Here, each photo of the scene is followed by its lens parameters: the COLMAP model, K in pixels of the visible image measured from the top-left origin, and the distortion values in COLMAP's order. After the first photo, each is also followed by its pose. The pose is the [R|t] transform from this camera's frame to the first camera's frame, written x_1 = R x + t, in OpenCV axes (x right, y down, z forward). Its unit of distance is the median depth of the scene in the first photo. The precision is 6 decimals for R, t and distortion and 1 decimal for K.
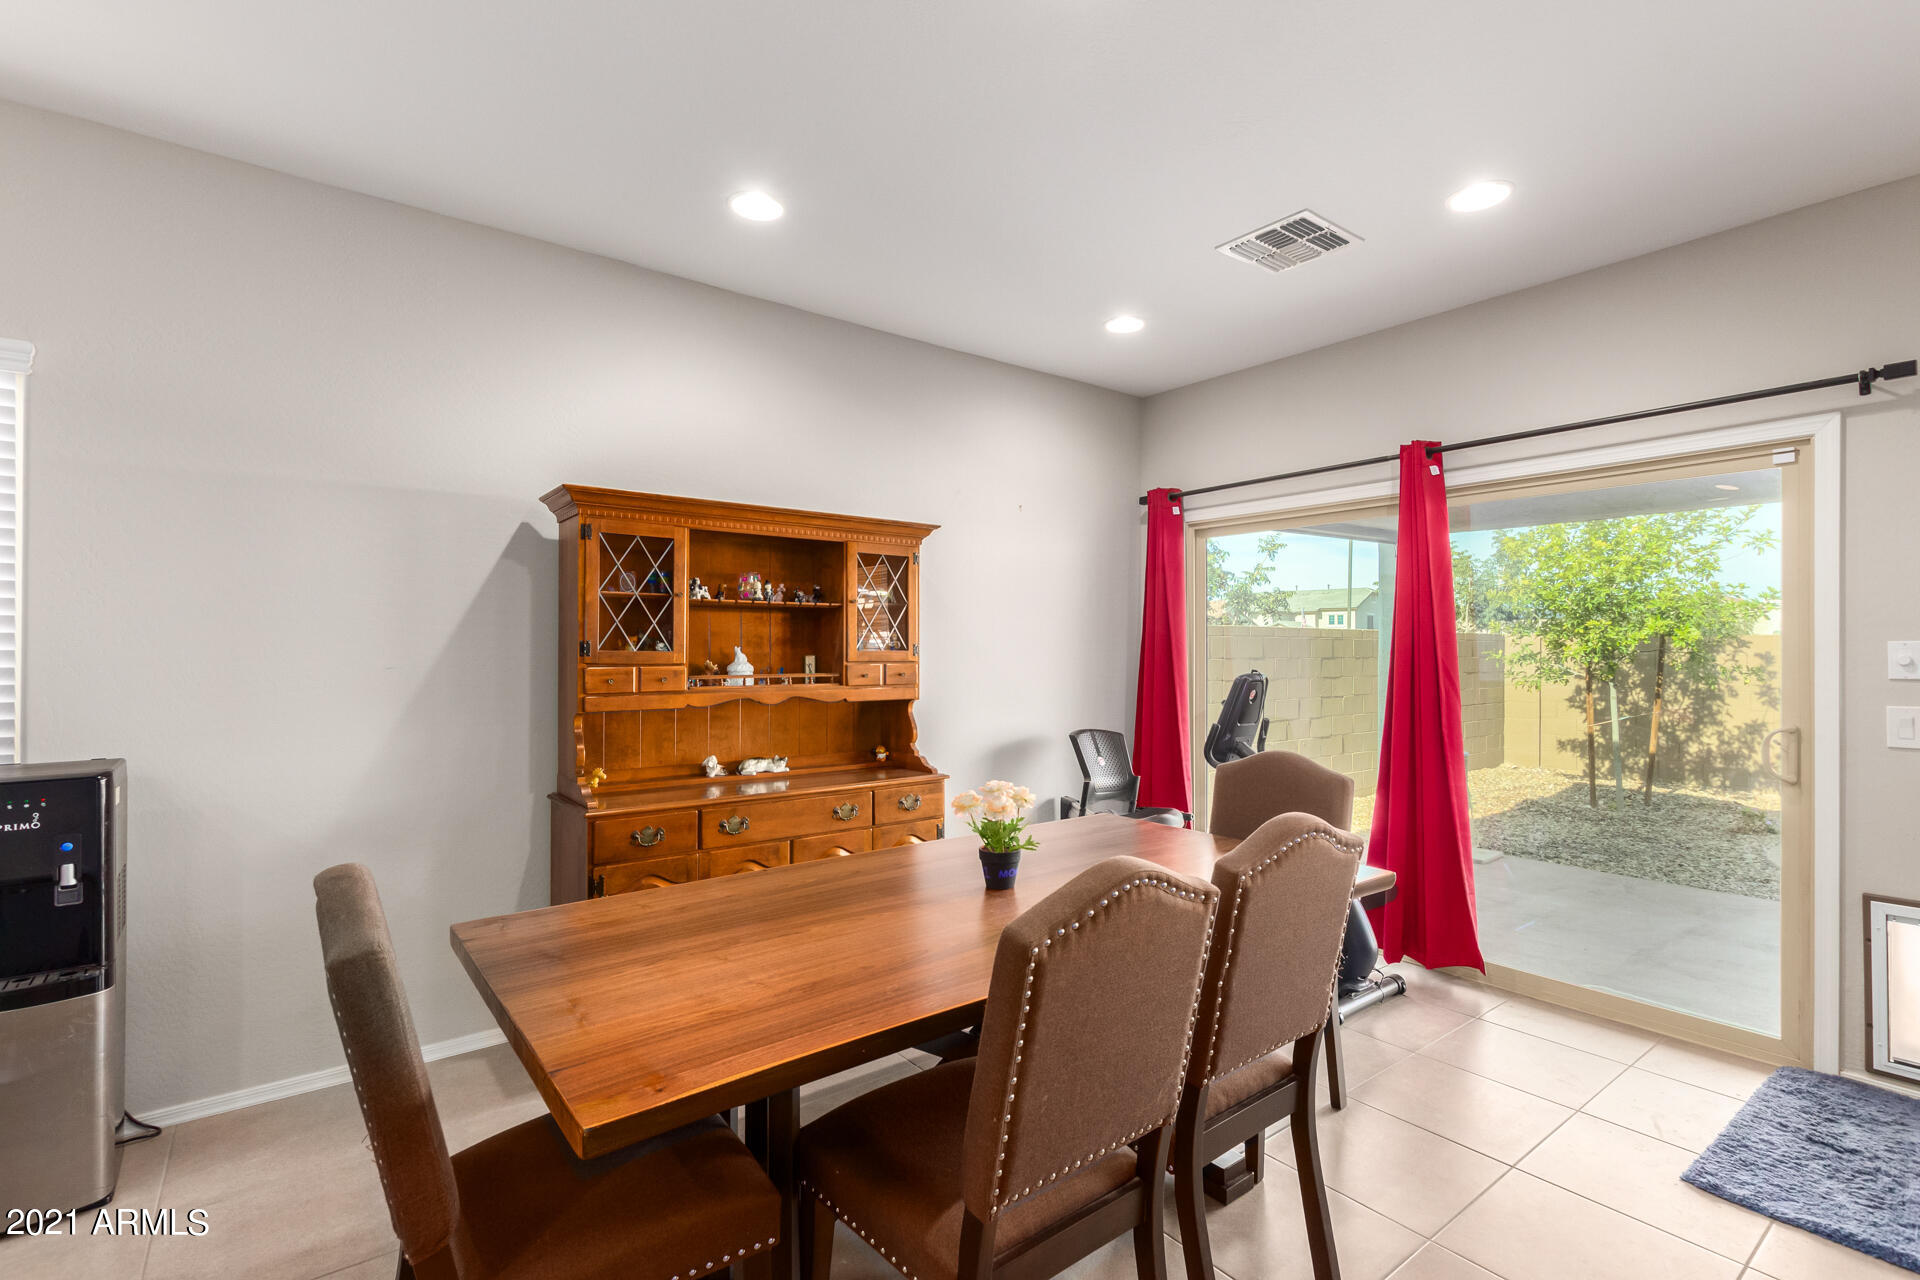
lens RADIAL K [[865.8, 0, 957.2], [0, 865.8, 646.6], [0, 0, 1]] dist [-0.009914, 0.000474]
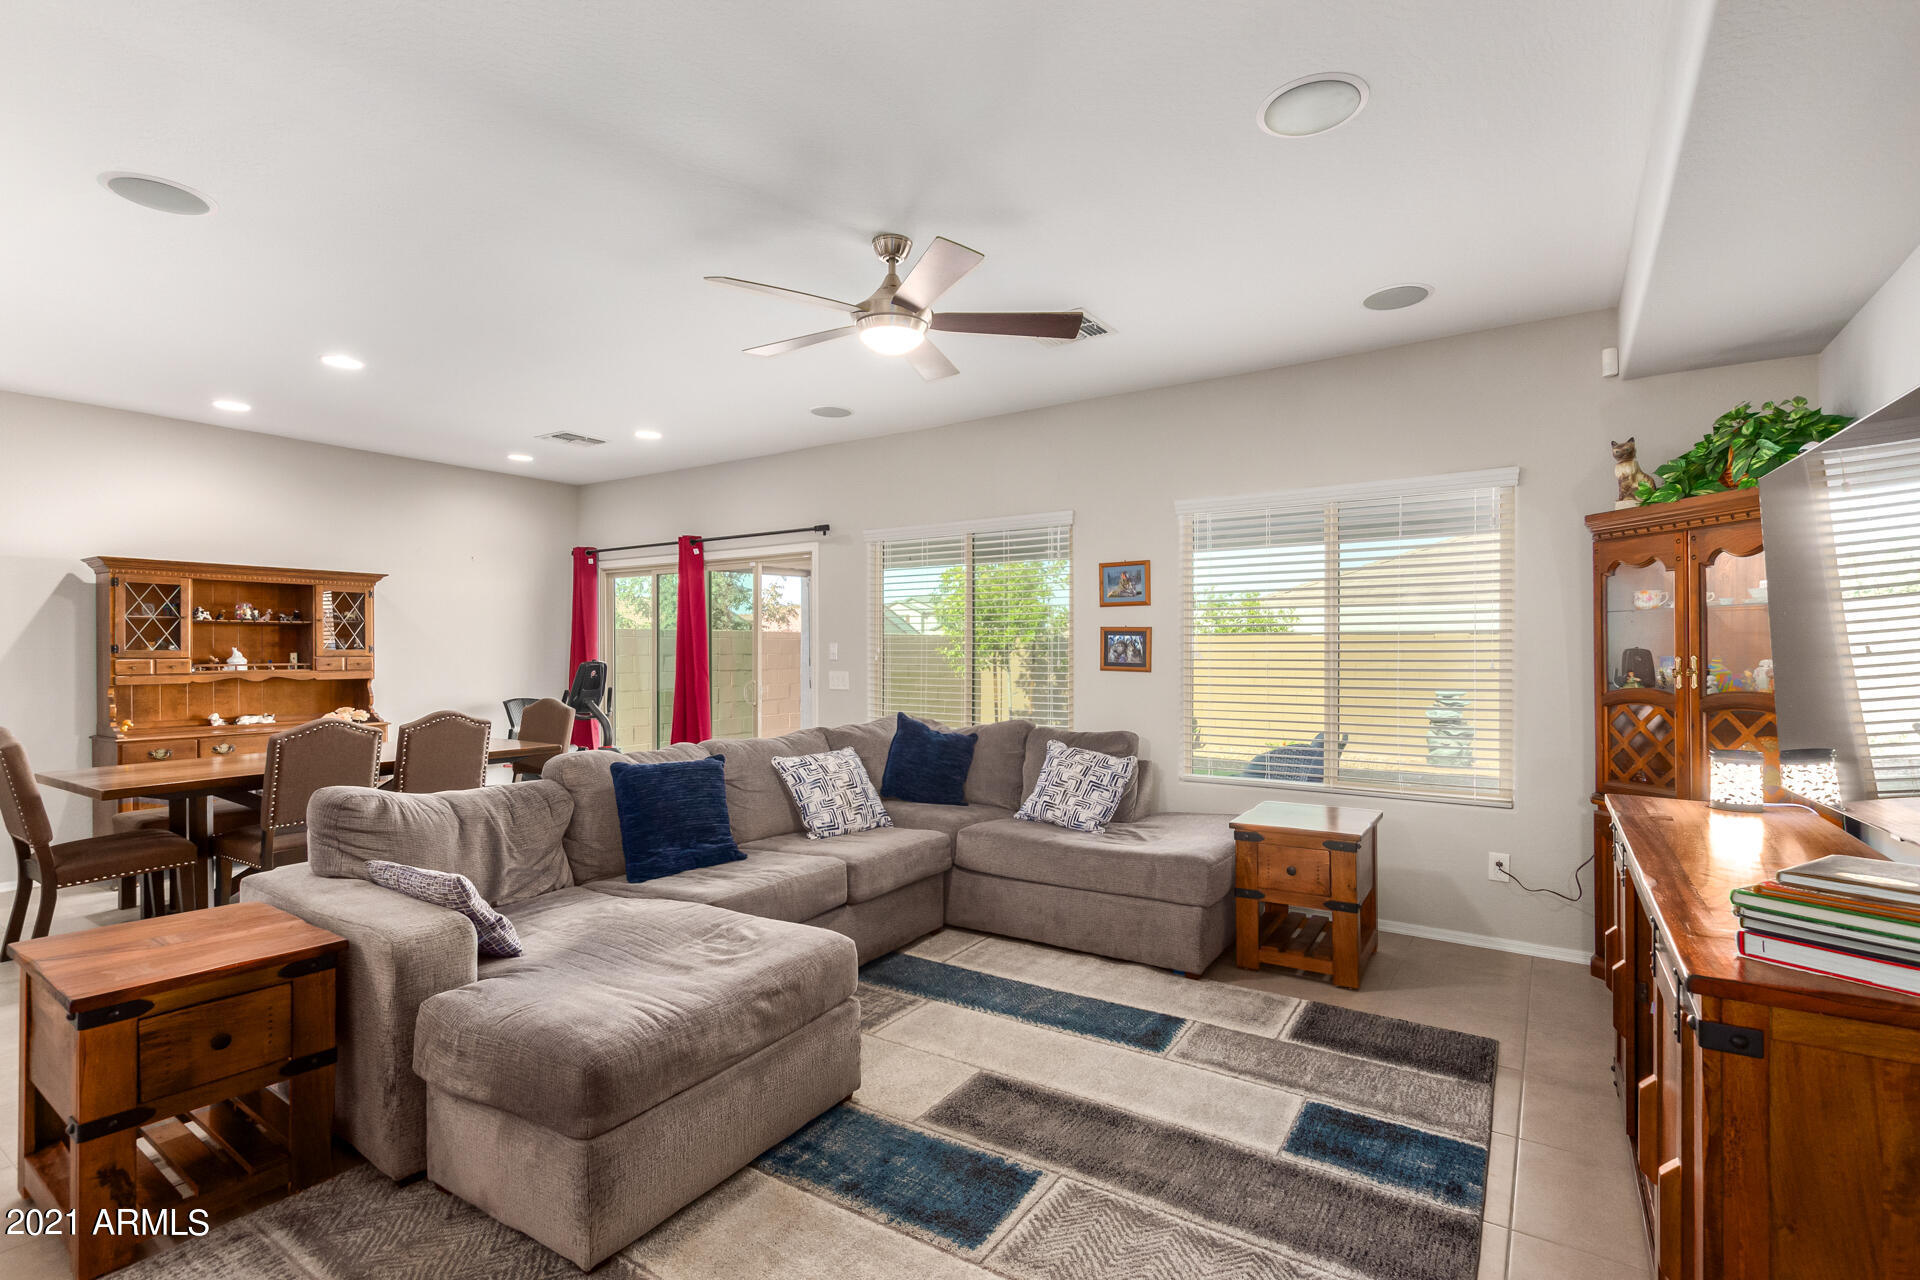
lens RADIAL K [[889.4, 0, 972.0], [0, 889.4, 652.9], [0, 0, 1]] dist [0.000432, -0.000274]
pose [[0.944252, -0.004524, 0.329192, 0.520792], [0.002431, 0.999974, 0.006768, 0.002458], [-0.329214, -0.005590, 0.944239, -1.078253]]
